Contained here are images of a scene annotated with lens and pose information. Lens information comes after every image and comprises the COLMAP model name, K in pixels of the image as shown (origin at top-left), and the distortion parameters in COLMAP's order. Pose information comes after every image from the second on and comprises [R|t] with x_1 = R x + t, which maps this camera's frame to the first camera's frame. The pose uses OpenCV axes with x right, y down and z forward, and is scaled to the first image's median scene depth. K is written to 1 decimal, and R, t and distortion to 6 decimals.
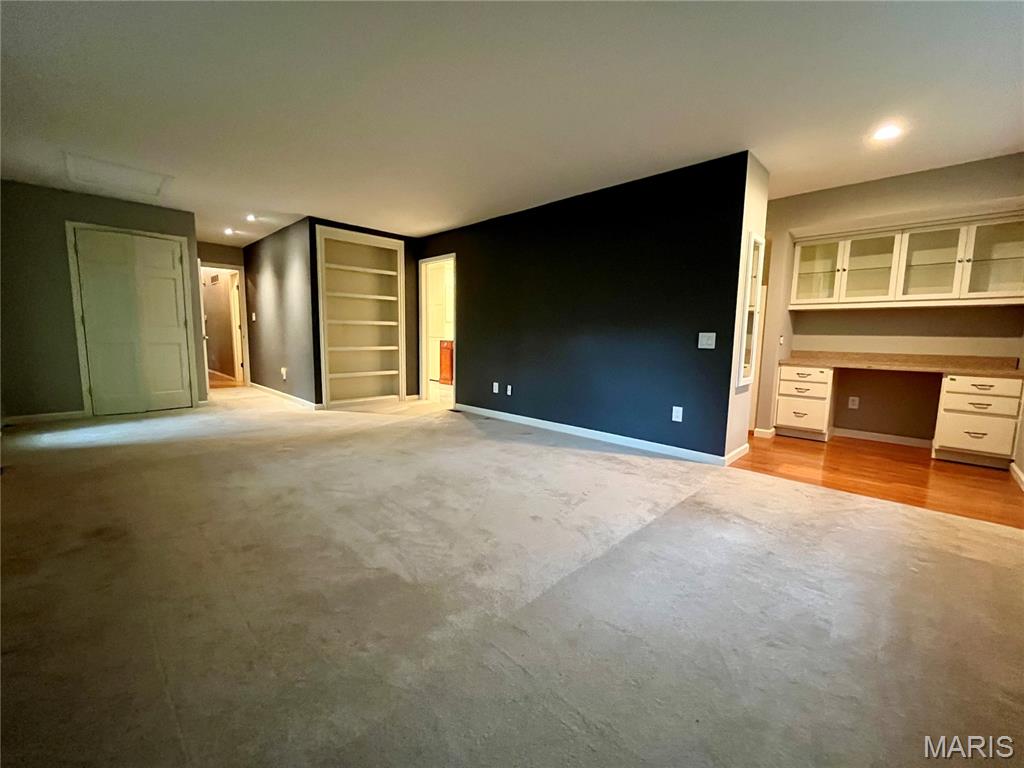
lens RADIAL K [[417.2, 0, 514.1], [0, 417.2, 384.4], [0, 0, 1]] dist [0.000389, -0.000236]
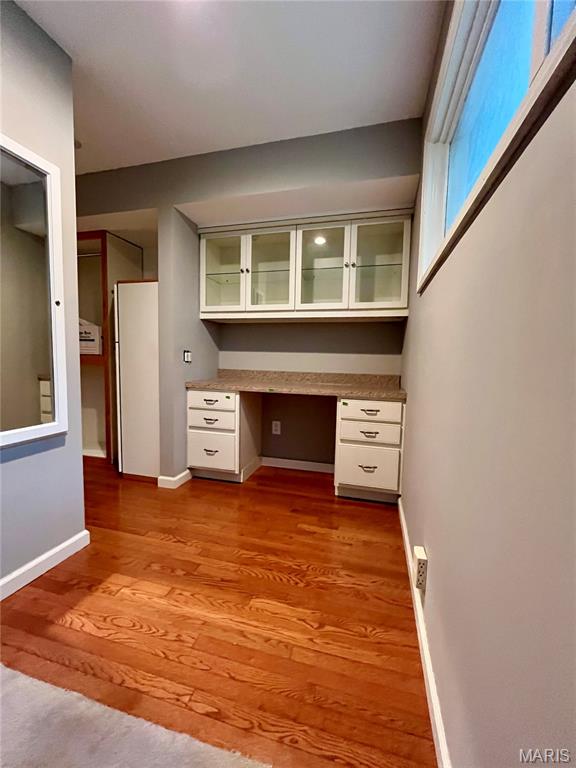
lens RADIAL K [[312.9, 0, 287.6], [0, 312.9, 383.8], [0, 0, 1]] dist [0.000389, -0.000236]
pose [[0.874727, -0.033306, 0.483470, 0.558386], [0.046509, 0.998800, -0.015342, -0.041129], [-0.482379, 0.035906, 0.875227, 0.436134]]
